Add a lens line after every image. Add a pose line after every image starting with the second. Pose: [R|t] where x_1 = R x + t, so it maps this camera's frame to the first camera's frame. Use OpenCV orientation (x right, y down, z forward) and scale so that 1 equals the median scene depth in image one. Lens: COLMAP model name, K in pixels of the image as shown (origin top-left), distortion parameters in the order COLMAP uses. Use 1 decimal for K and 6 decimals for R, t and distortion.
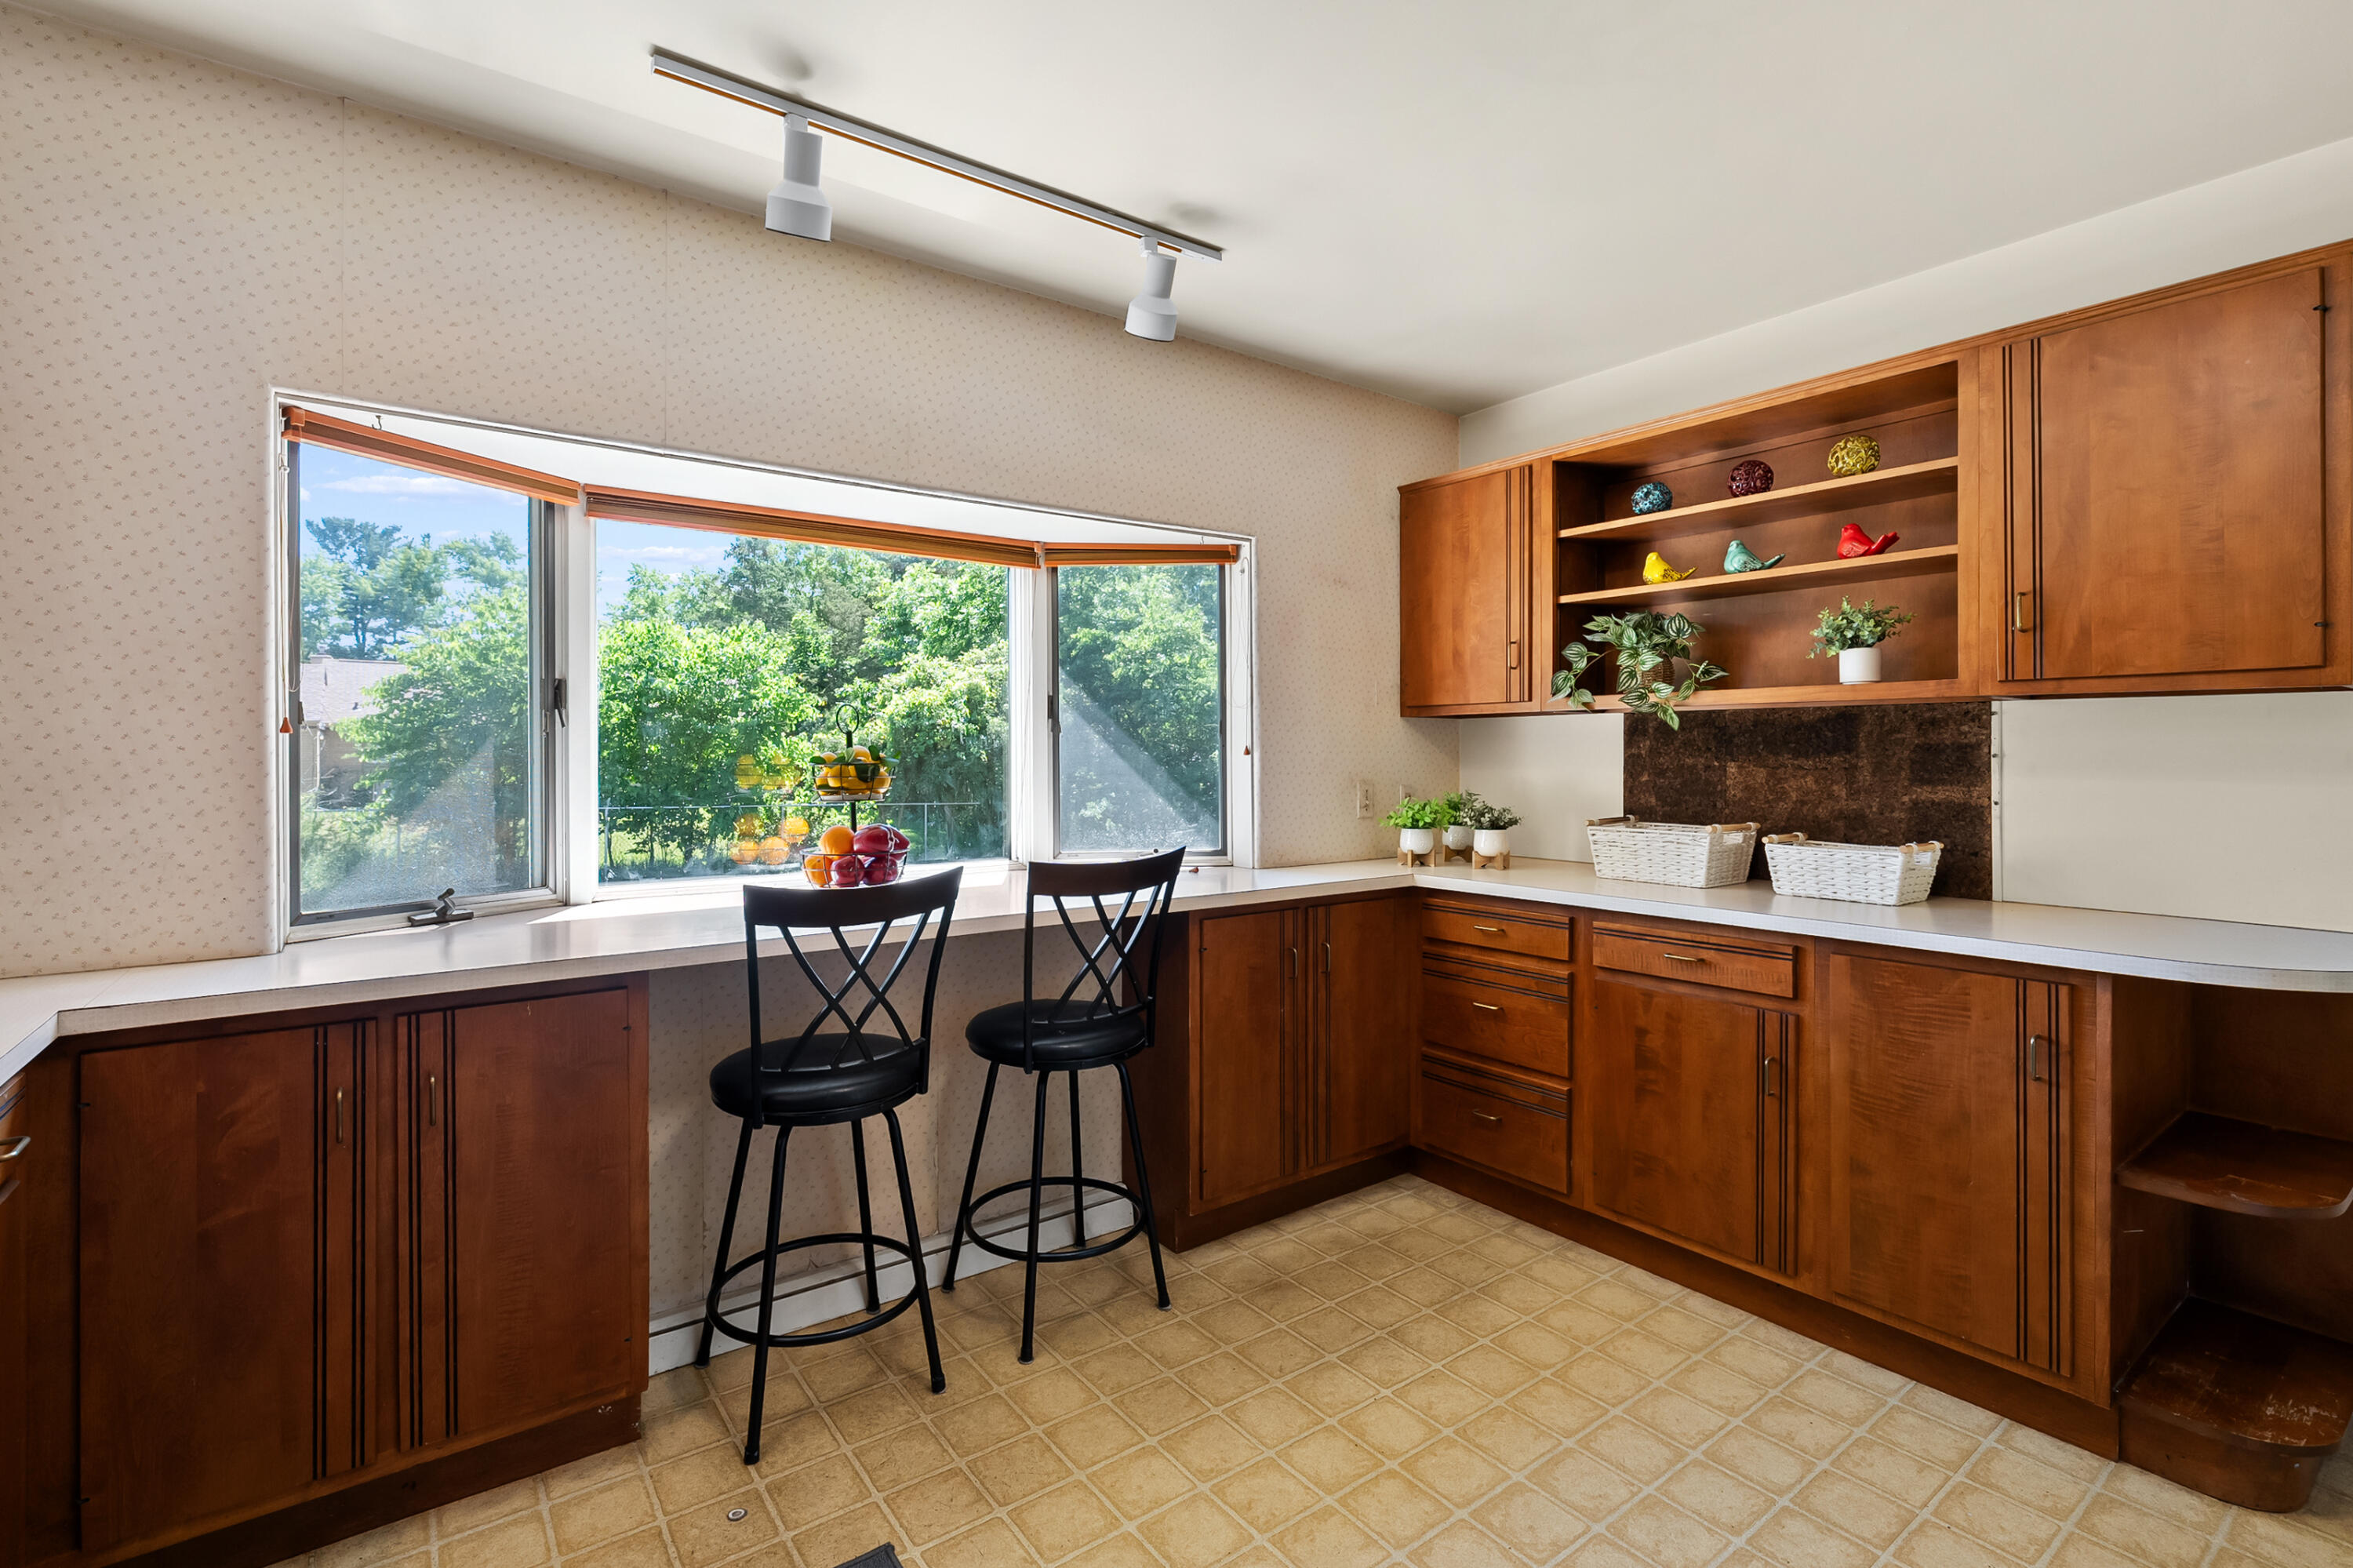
lens RADIAL K [[1070.0, 0, 1169.7], [0, 1070.0, 754.2], [0, 0, 1]] dist [-0.002731, -0.000002]
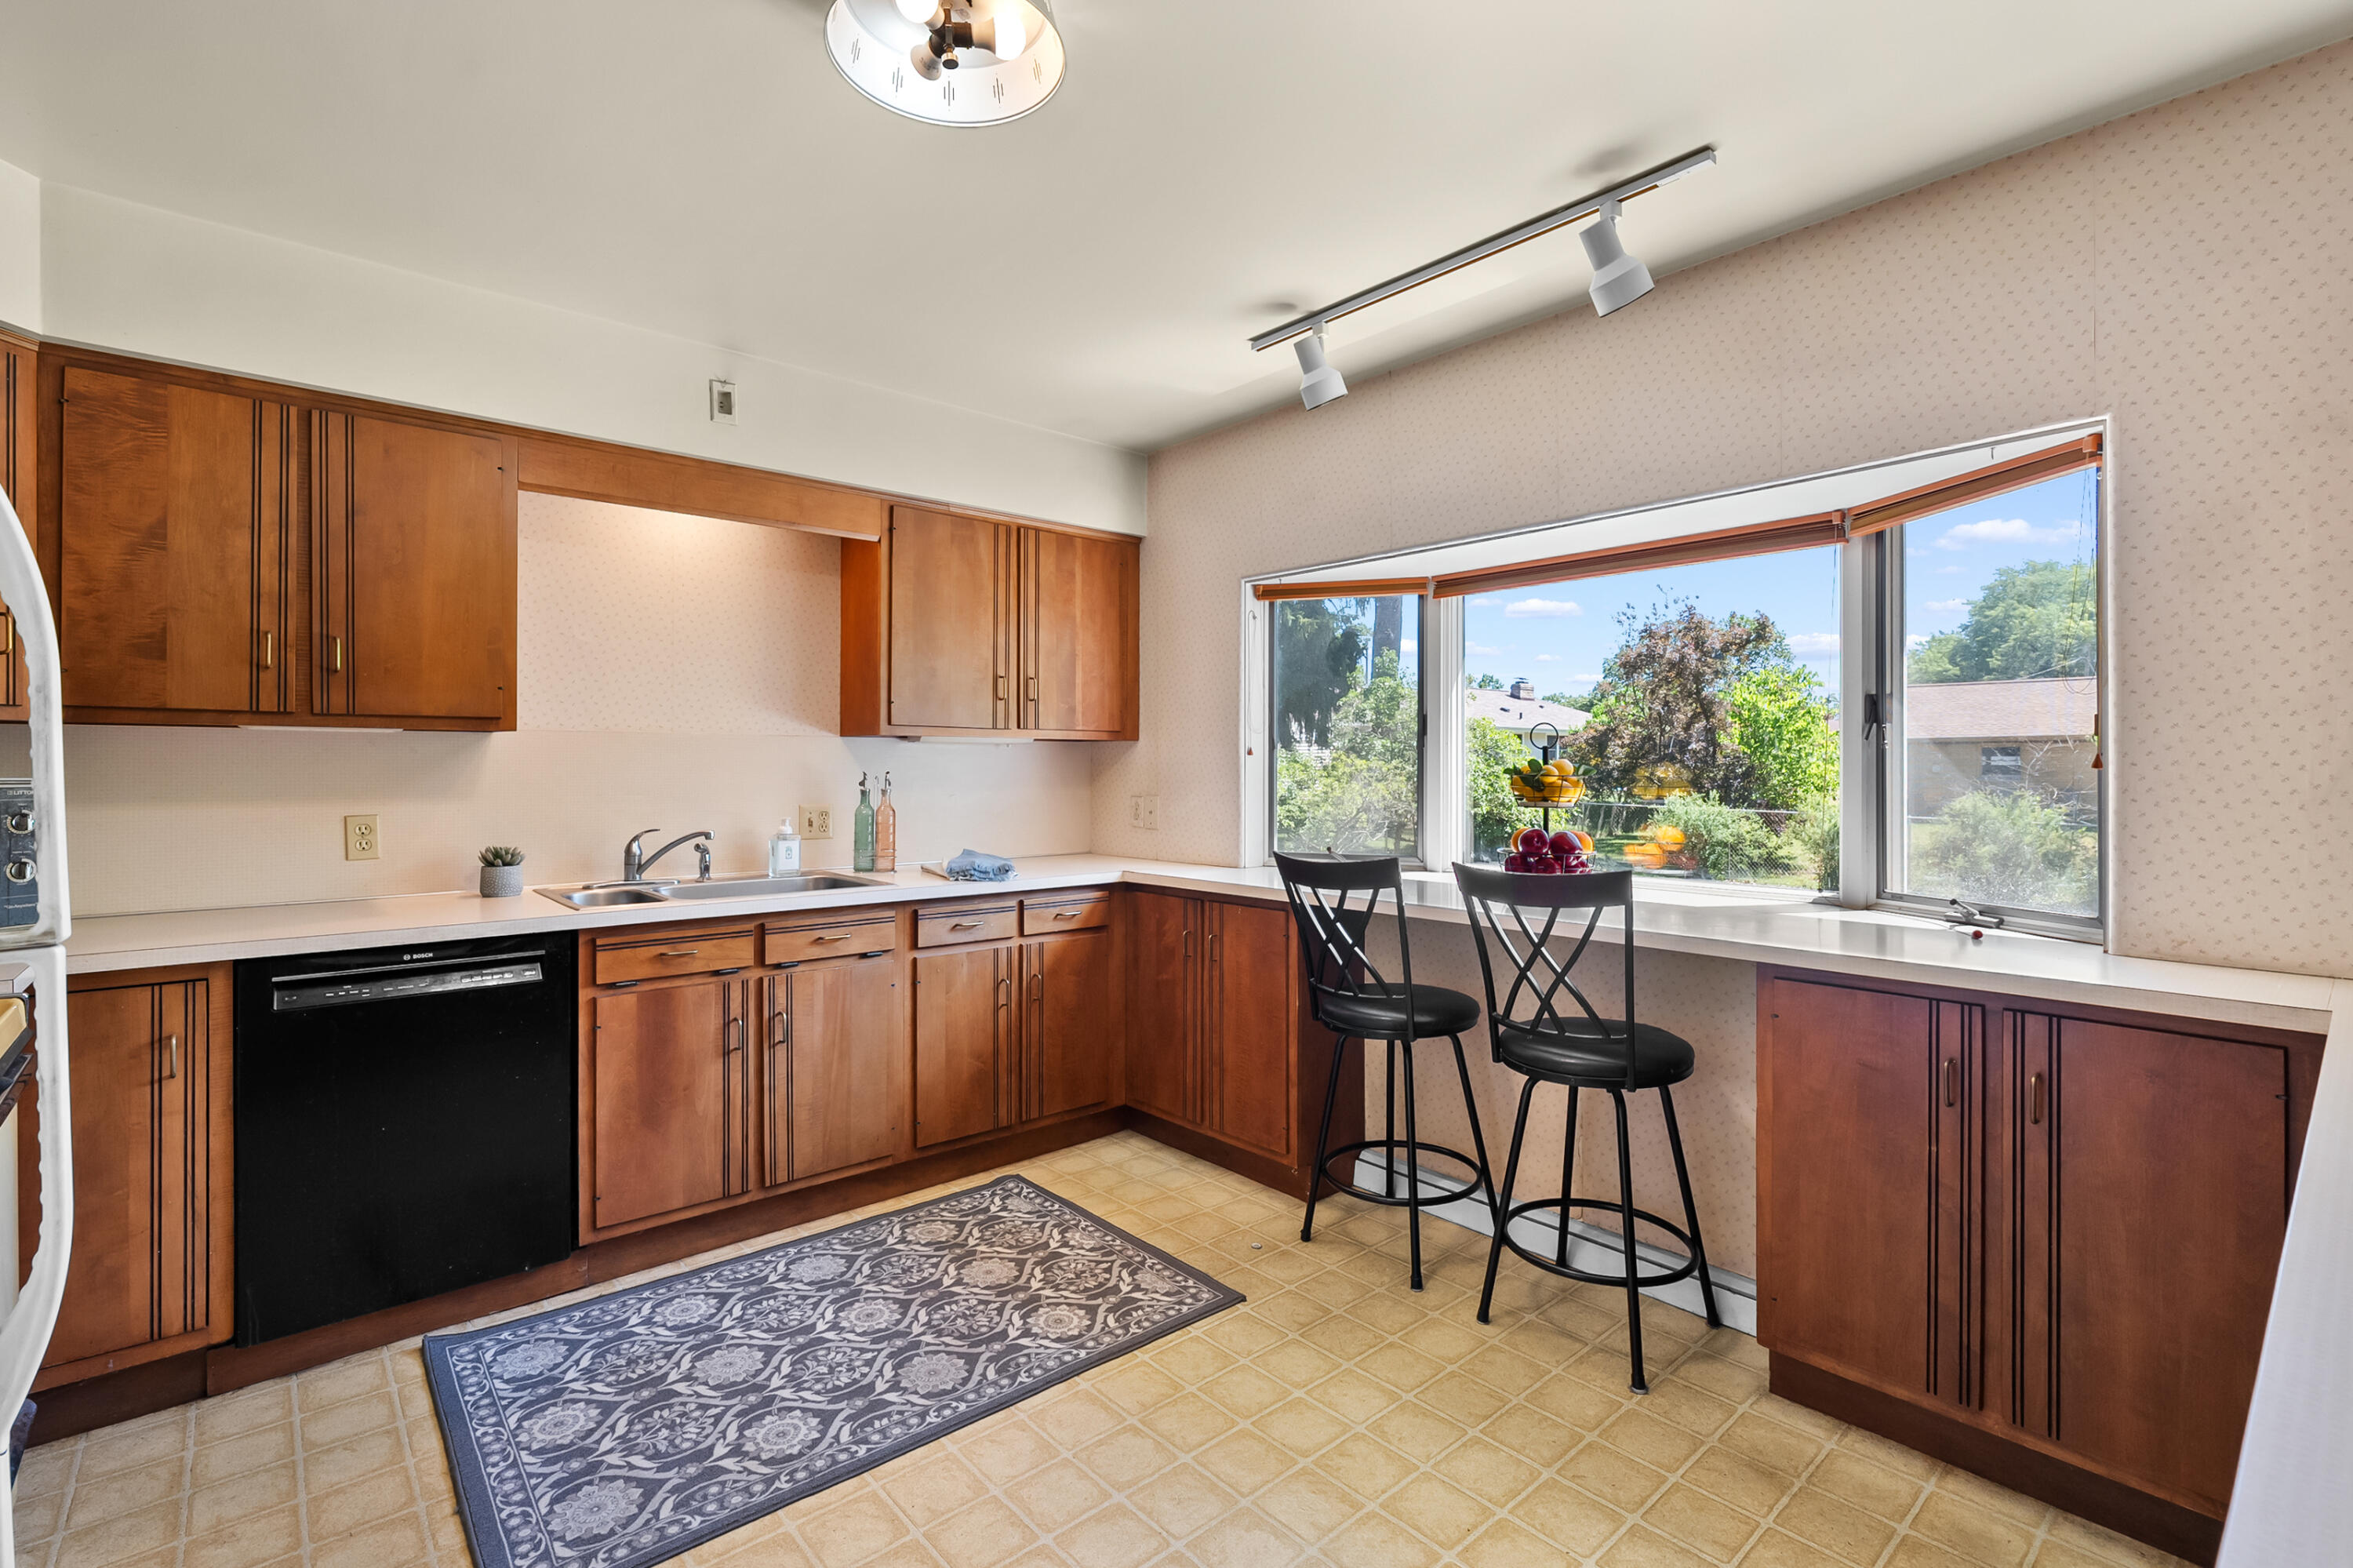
lens RADIAL K [[1058.8, 0, 1170.6], [0, 1058.8, 771.4], [0, 0, 1]] dist [-0.006468, 0.000818]
pose [[0.084062, 0.005205, -0.996447, 0.948435], [-0.000688, 0.999986, 0.005165, -0.001358], [0.996460, 0.000252, 0.084064, 0.612214]]
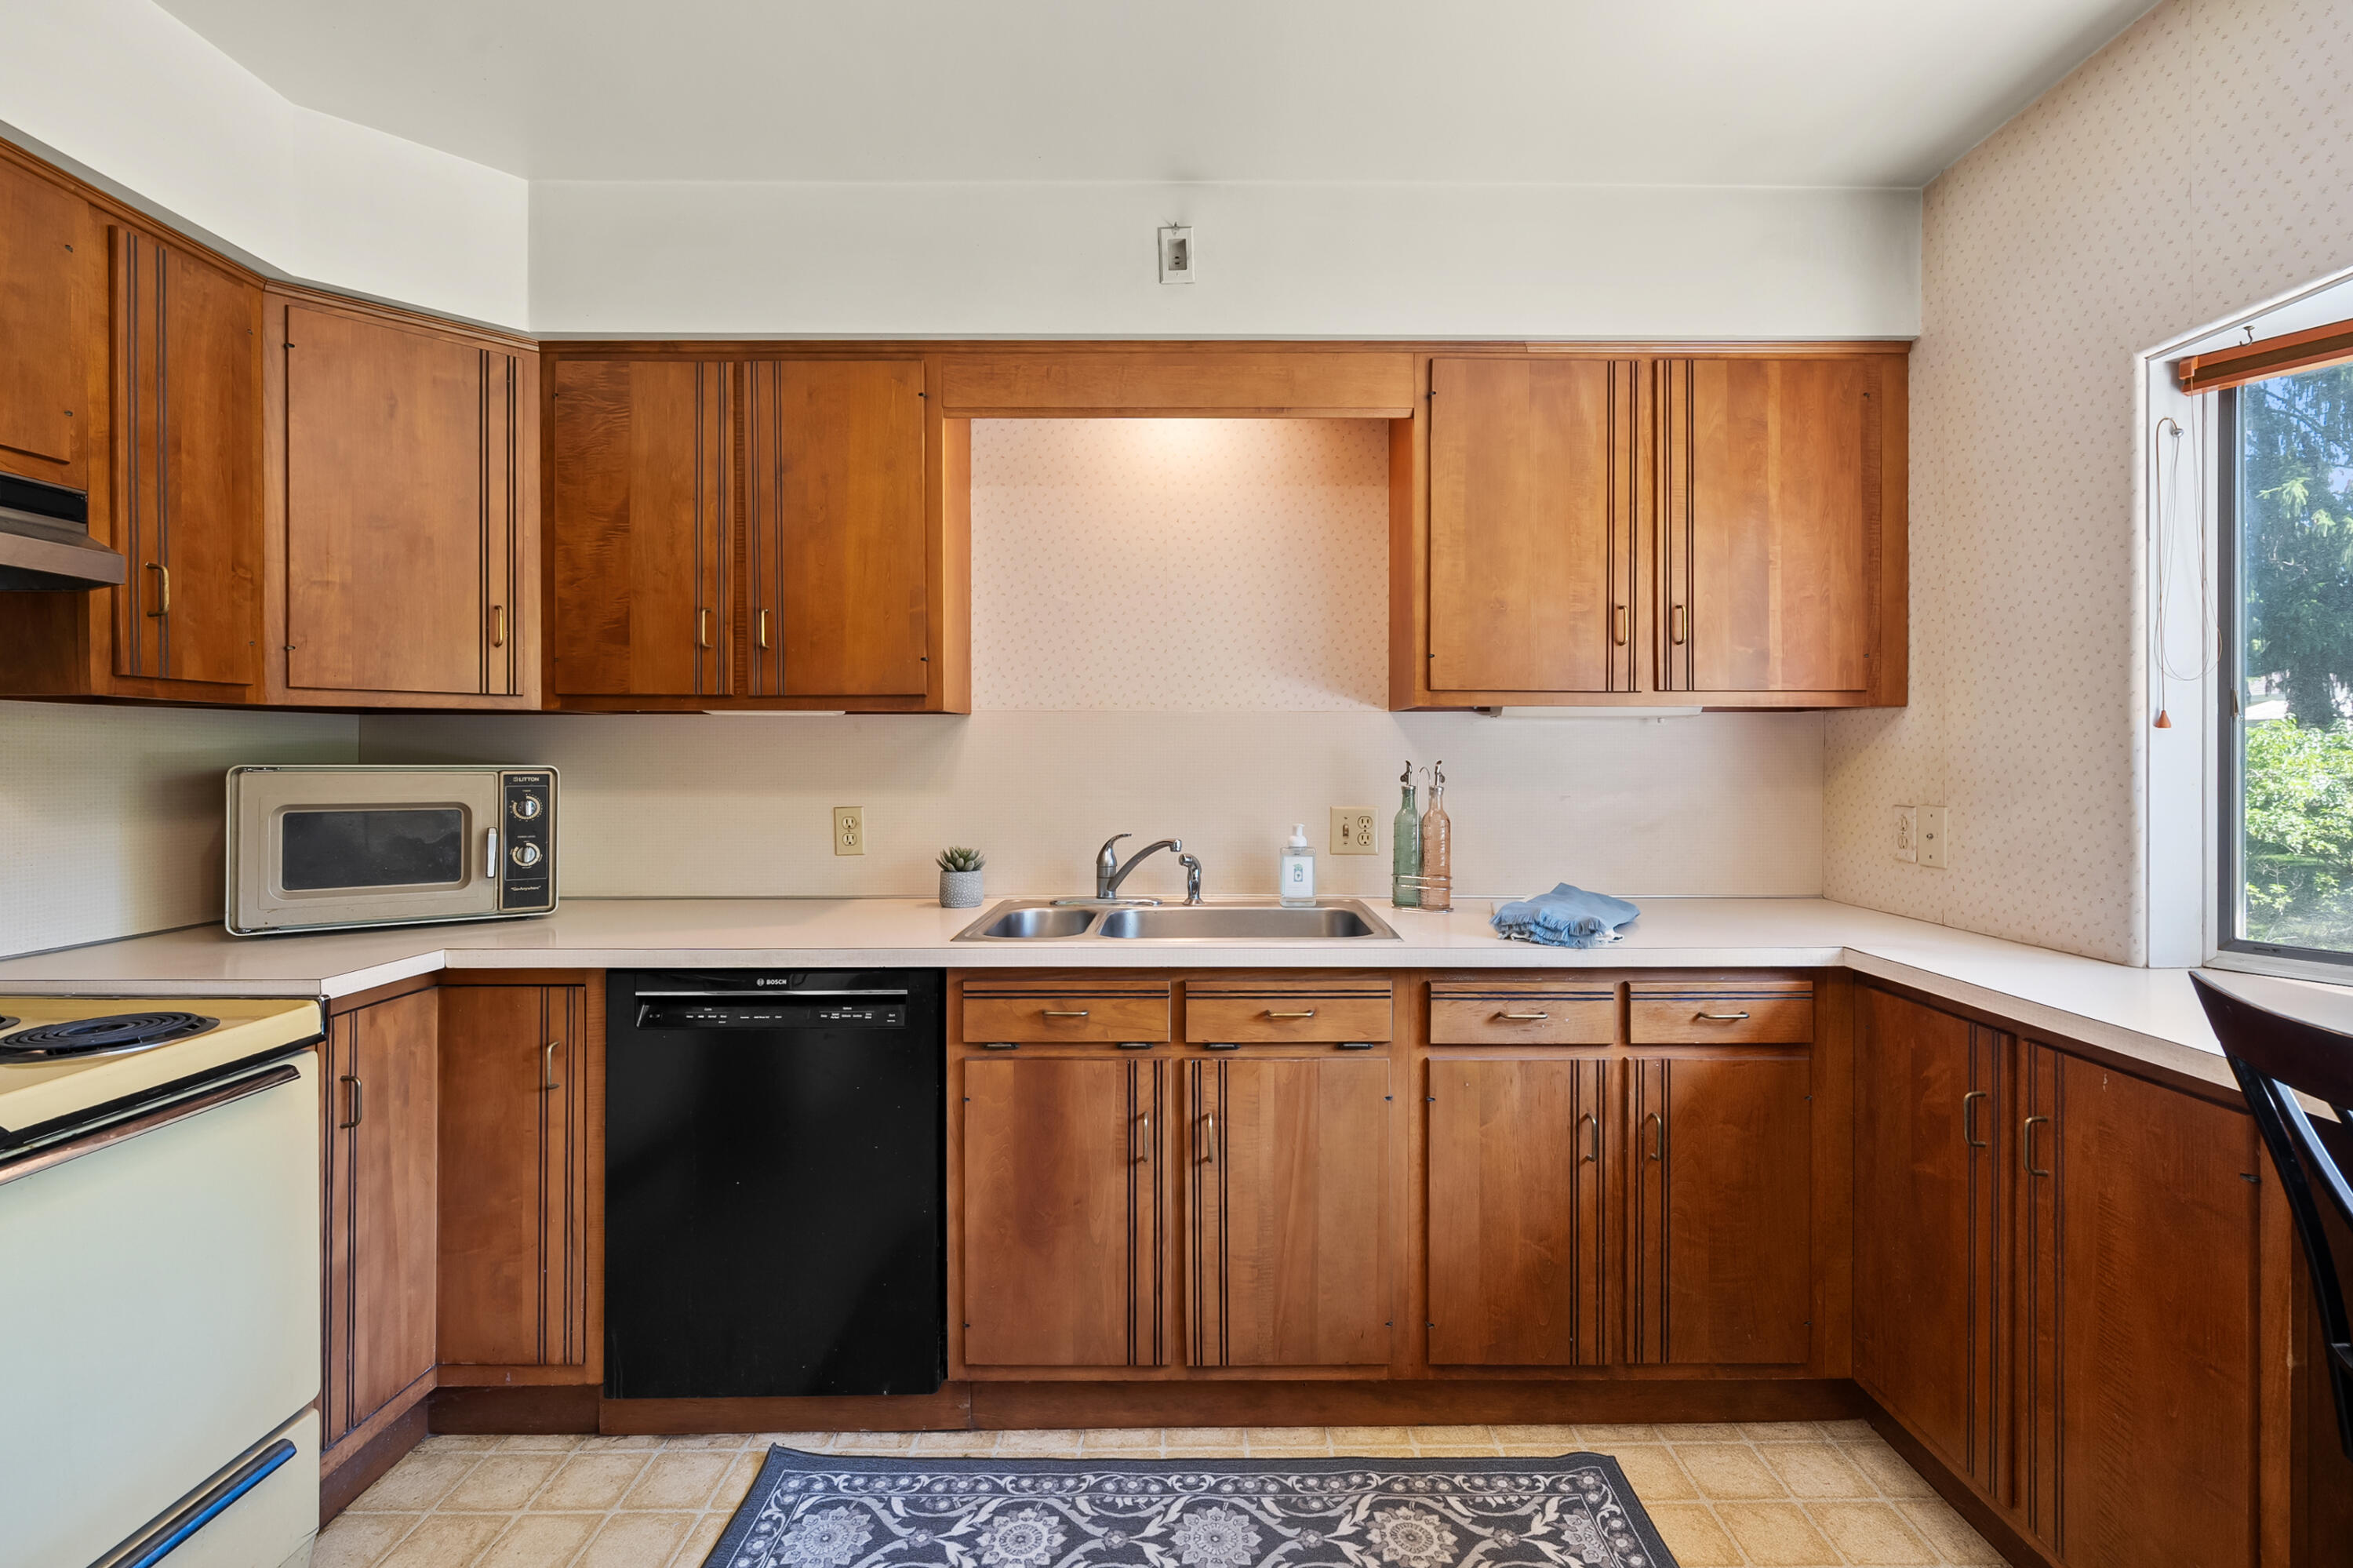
lens RADIAL K [[1068.1, 0, 1206.4], [0, 1068.1, 757.3], [0, 0, 1]] dist [-0.007222, 0.001505]
pose [[-0.580849, 0.001523, -0.814010, 0.329970], [0.000887, 0.999999, 0.001238, 0.002349], [0.814011, -0.000002, -0.580849, 0.761639]]
